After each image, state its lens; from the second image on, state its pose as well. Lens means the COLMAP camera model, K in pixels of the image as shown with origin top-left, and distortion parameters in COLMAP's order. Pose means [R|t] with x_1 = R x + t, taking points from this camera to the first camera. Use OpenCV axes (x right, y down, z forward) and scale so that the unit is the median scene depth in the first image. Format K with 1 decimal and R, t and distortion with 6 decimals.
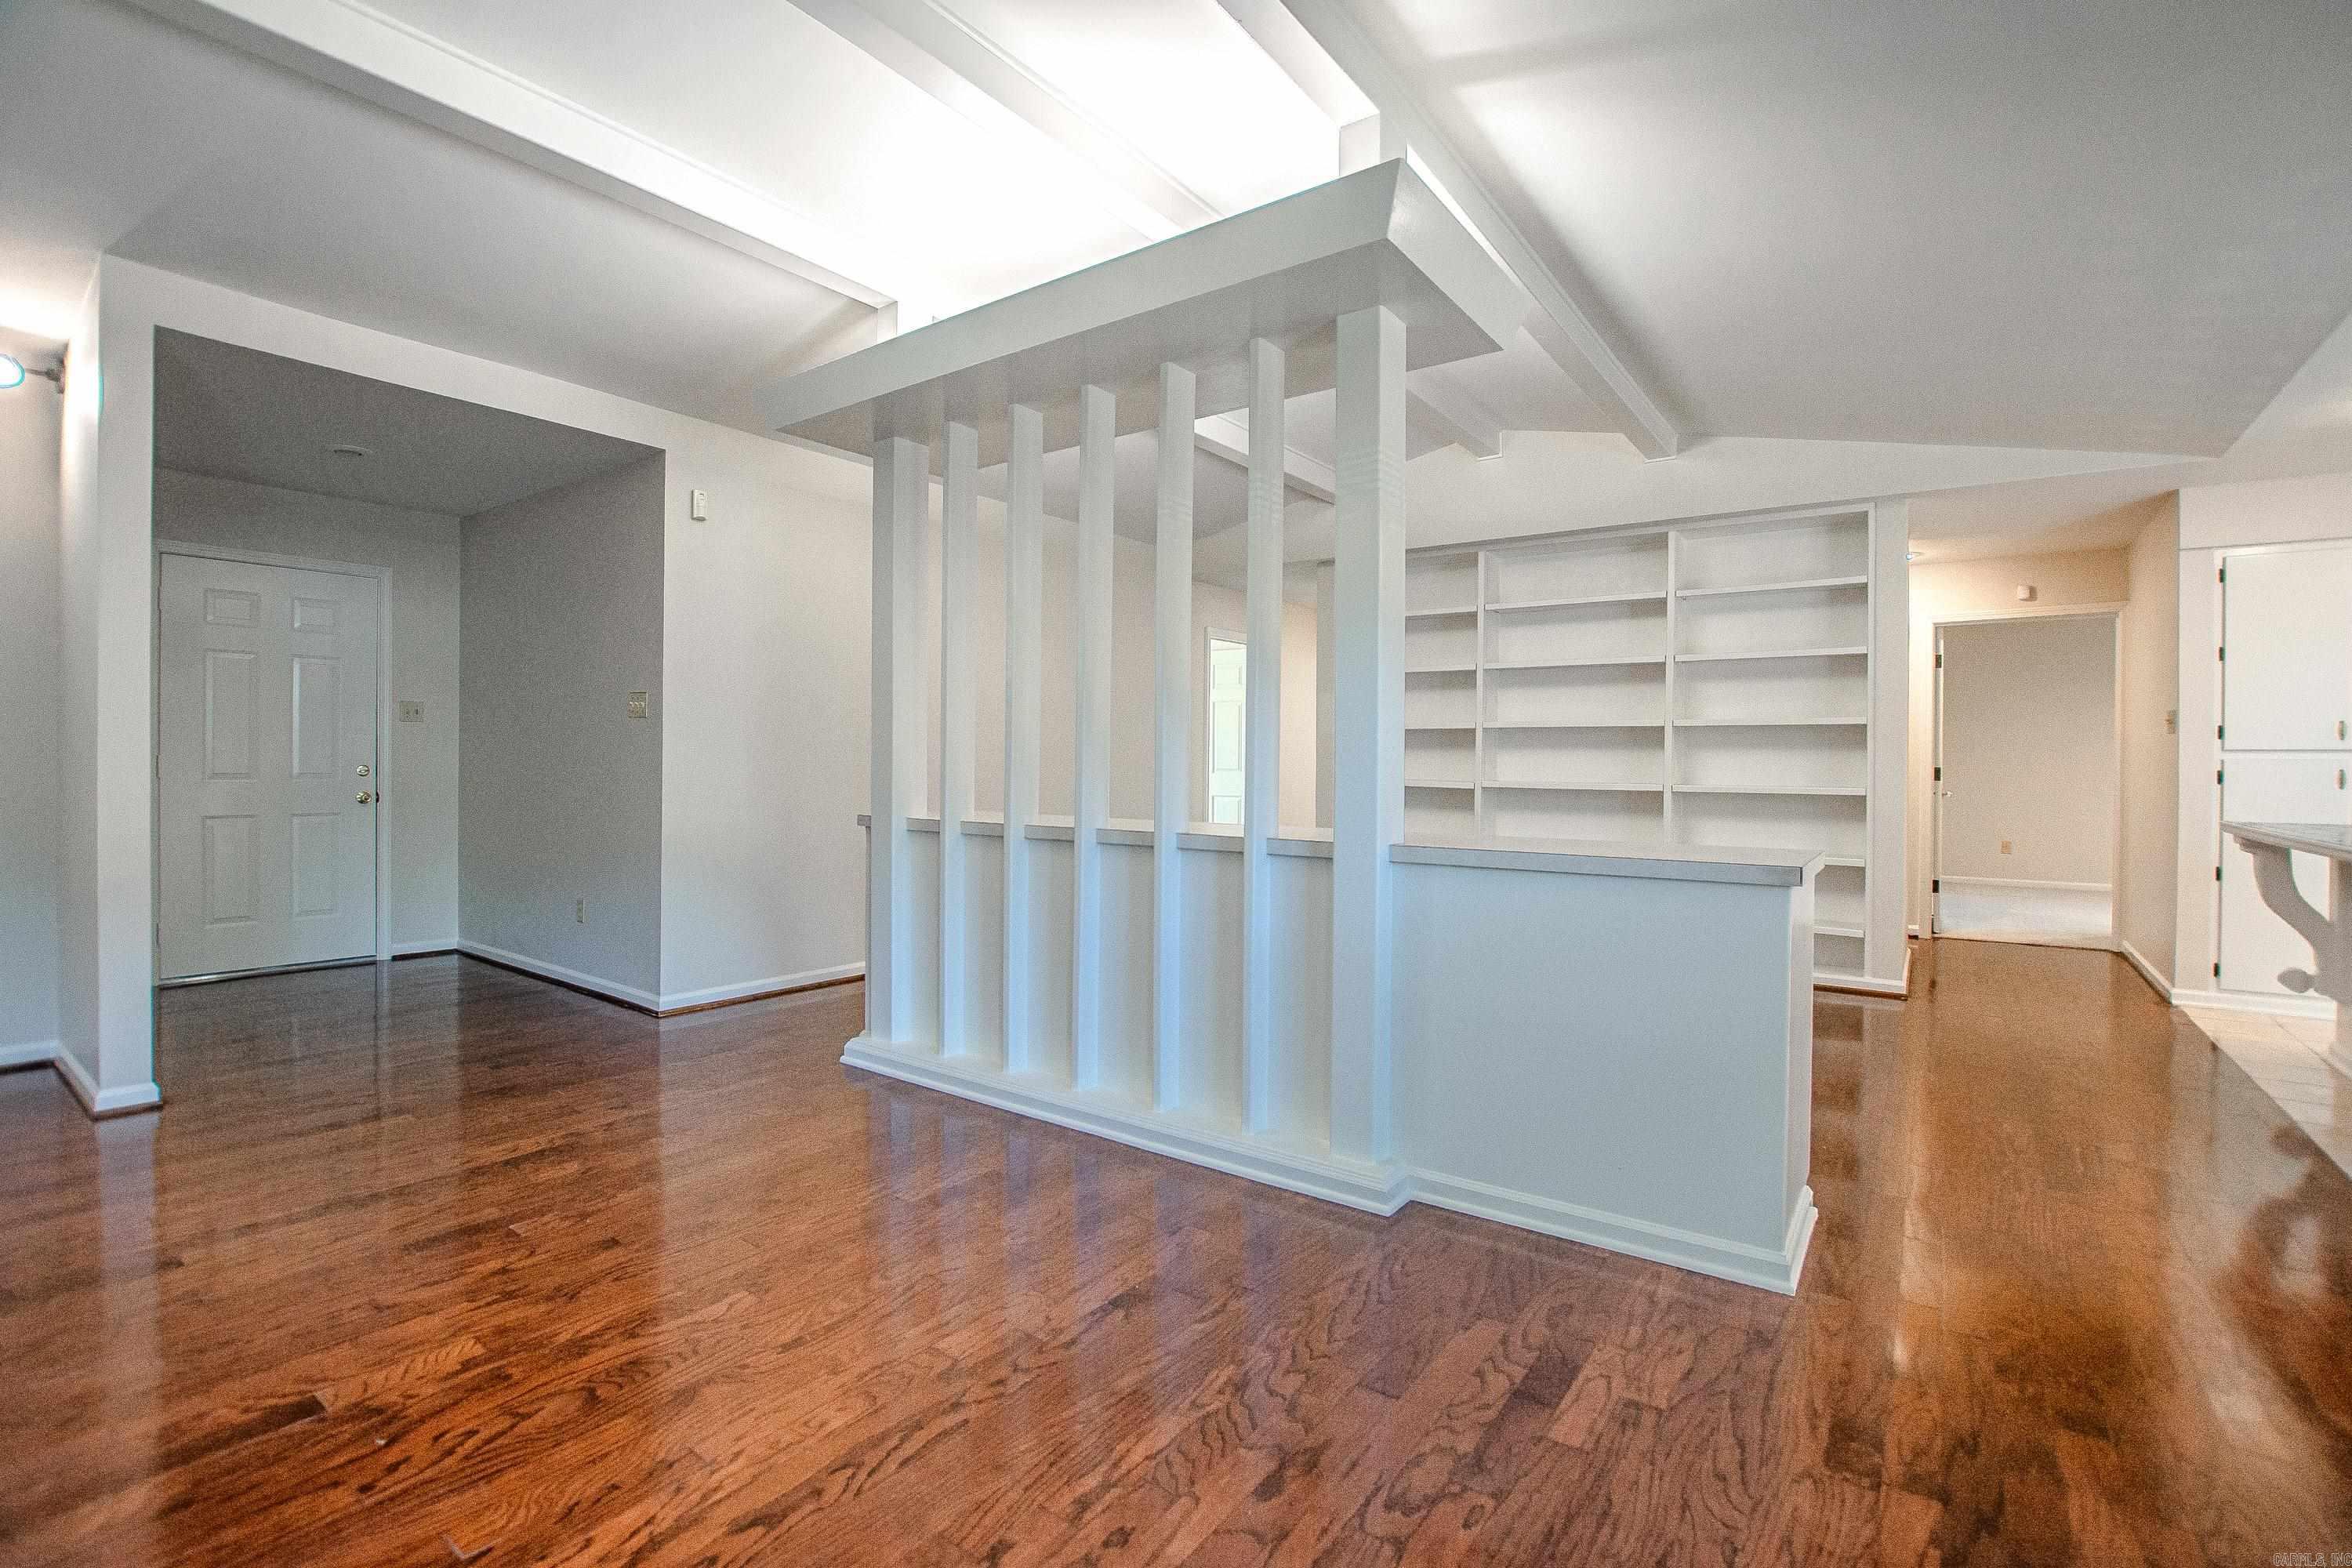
lens RADIAL K [[1069.3, 0, 1185.9], [0, 1069.3, 761.2], [0, 0, 1]] dist [-0.021775, 0.001496]
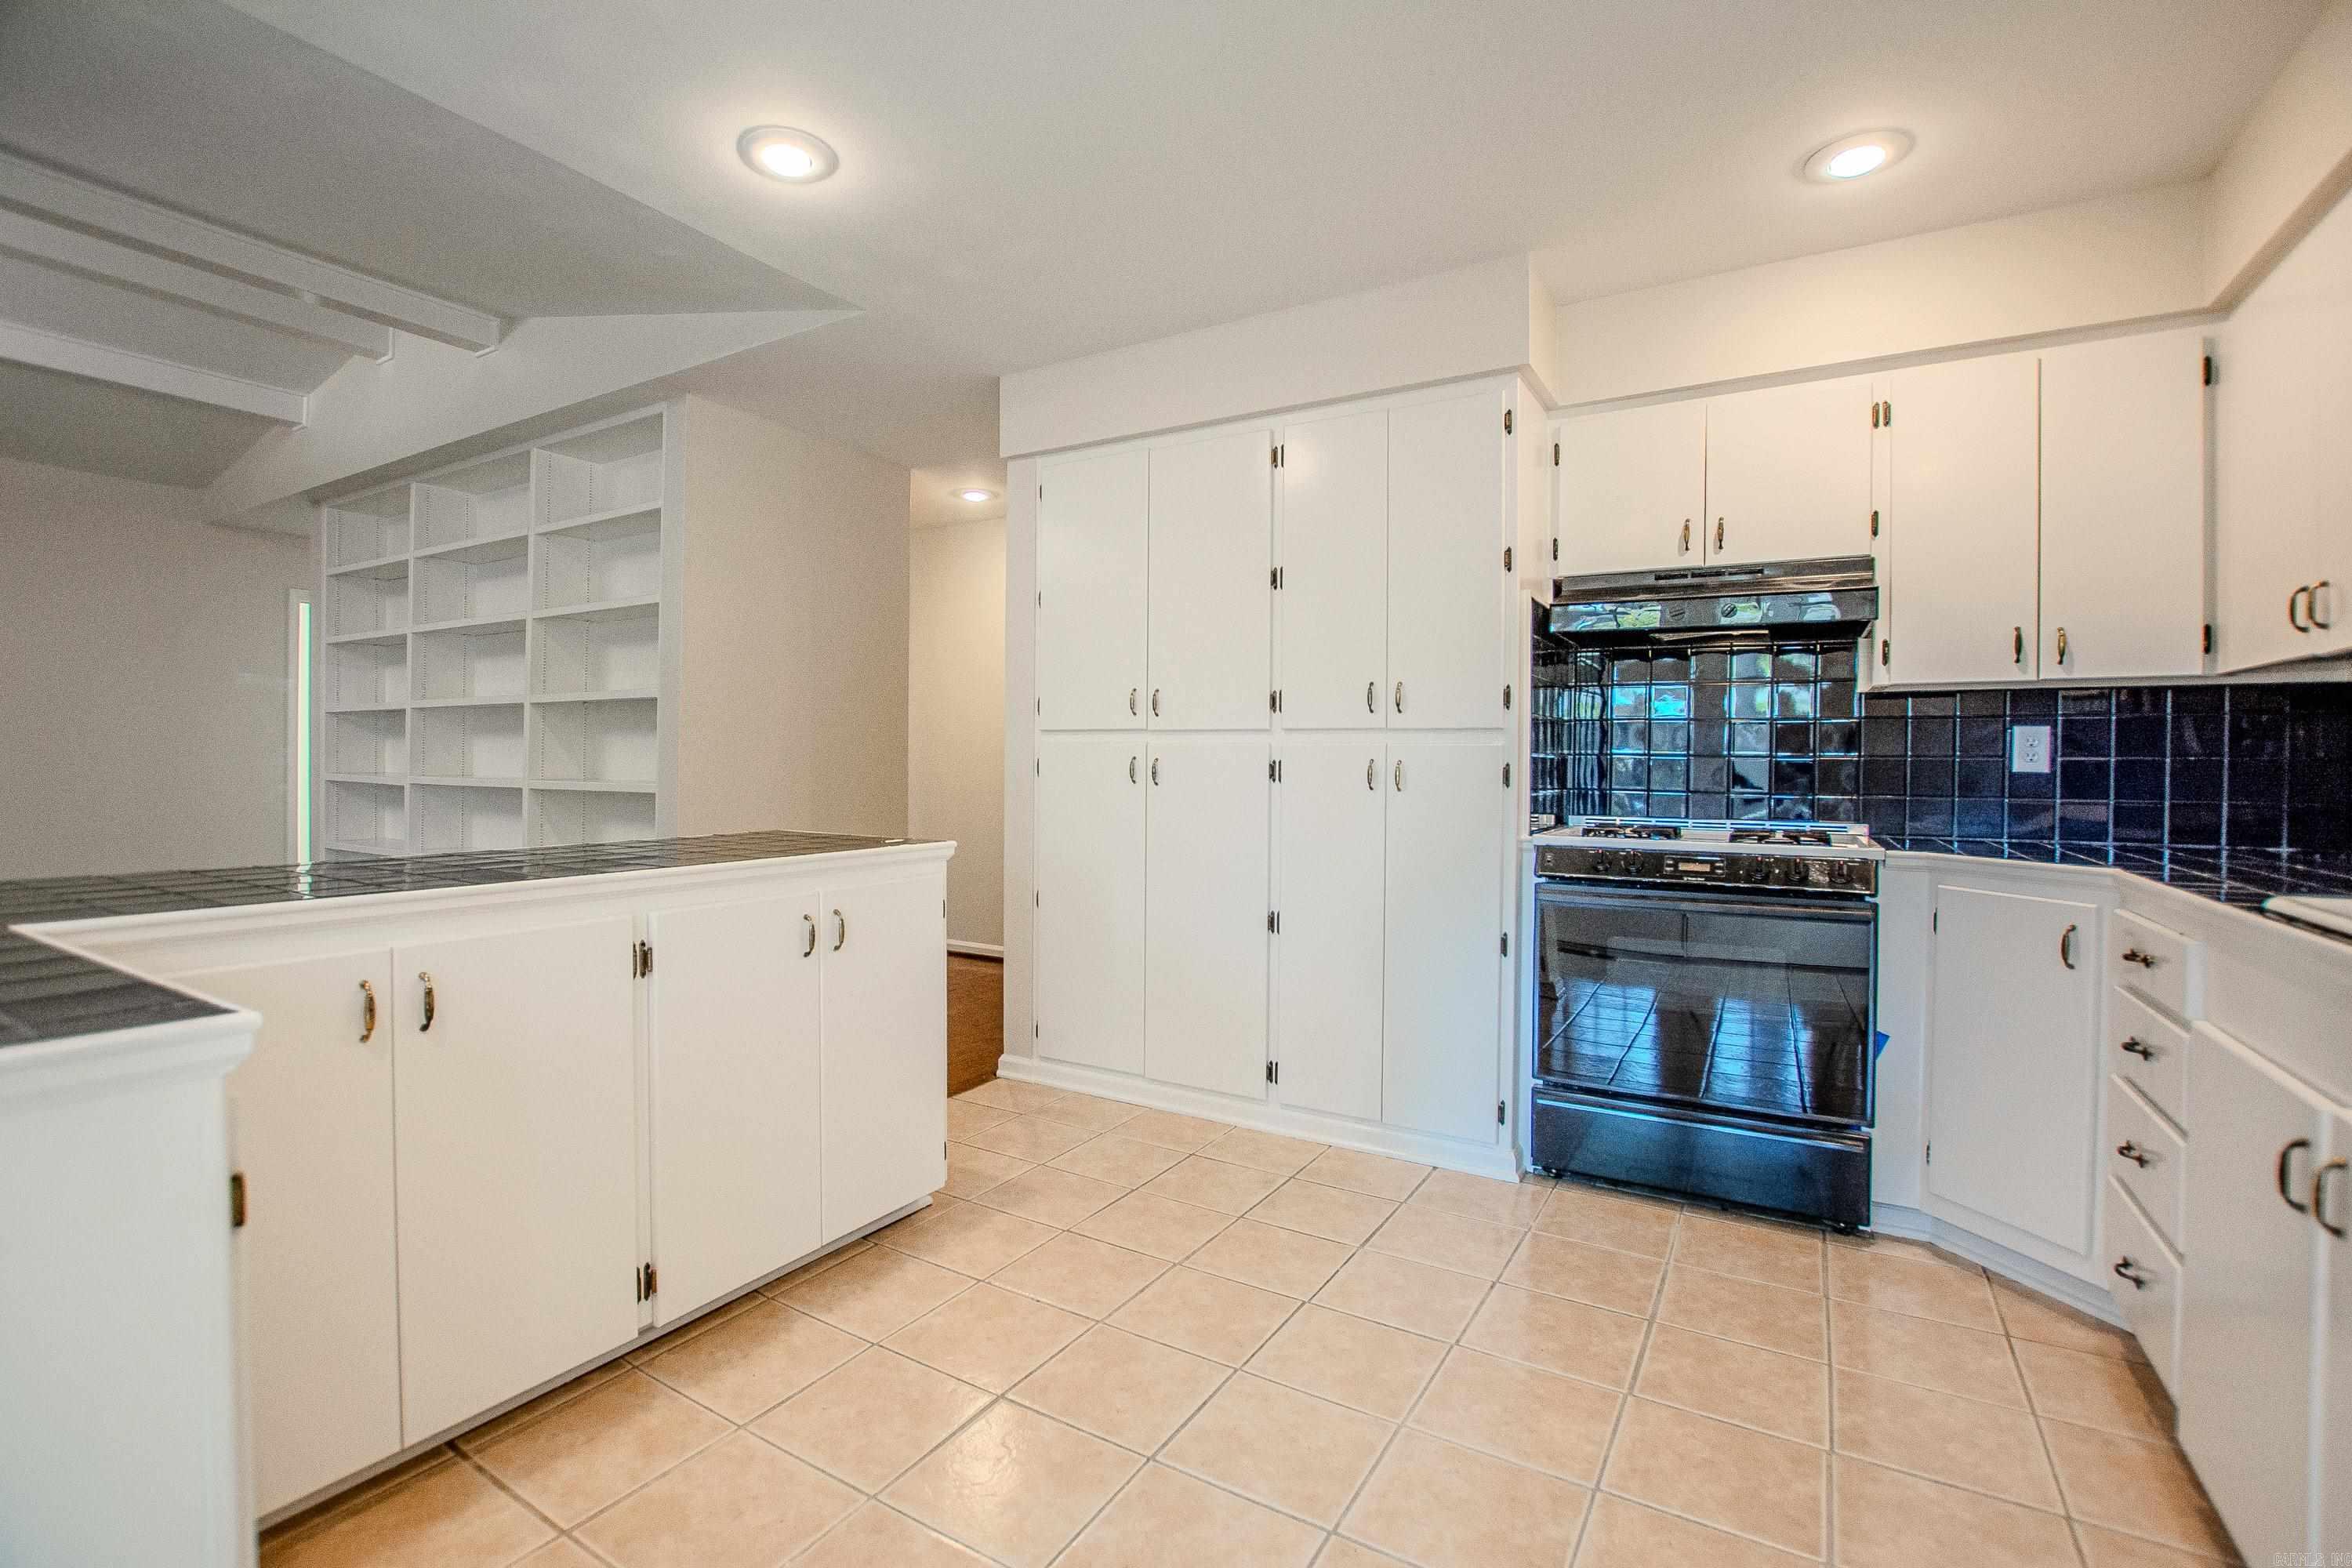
lens RADIAL K [[1029.5, 0, 1176.0], [0, 1029.5, 784.0], [0, 0, 1]] dist [-0.019964, 0.000521]
pose [[0.996565, -0.000329, 0.082819, 0.870844], [-0.001076, 0.999856, 0.016916, 0.013844], [-0.082812, -0.016947, 0.996421, 0.225315]]
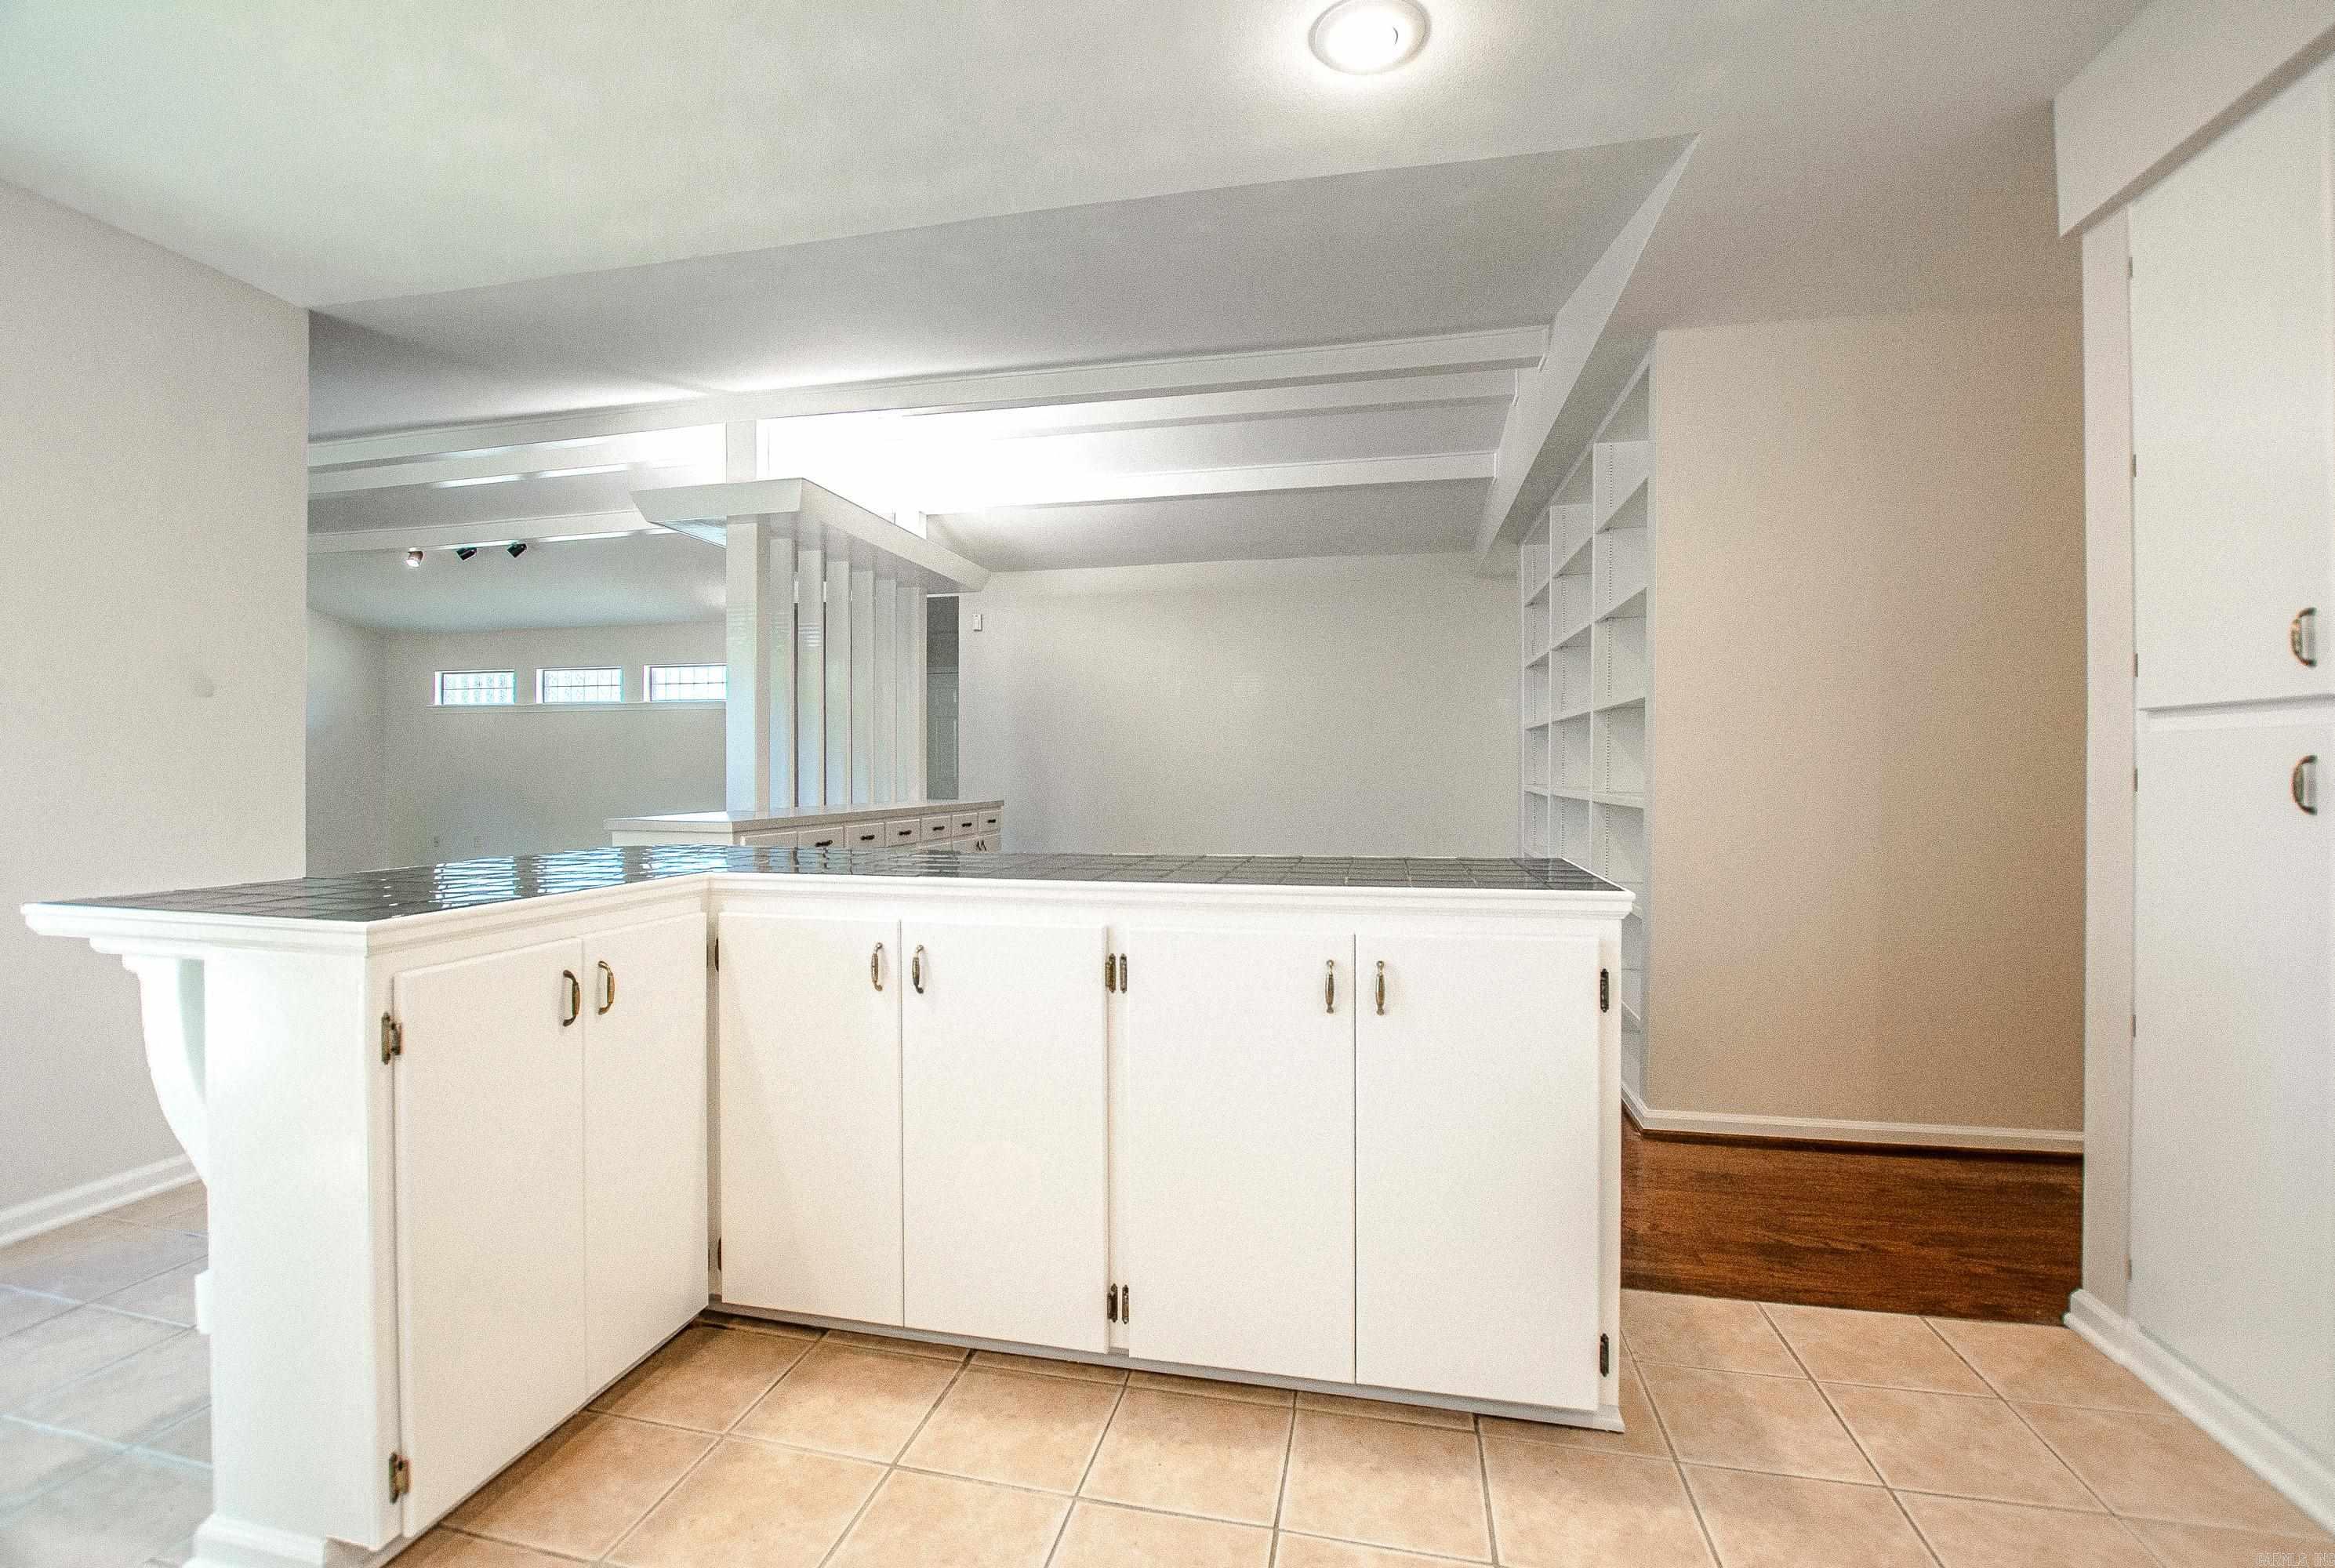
lens RADIAL K [[1085.2, 0, 1159.5], [0, 1085.2, 774.9], [0, 0, 1]] dist [-0.021742, 0.000031]
pose [[0.385612, -0.001020, -0.922661, 1.038521], [-0.000028, 0.999999, -0.001117, 0.013815], [0.922661, 0.000457, 0.385611, 0.434156]]
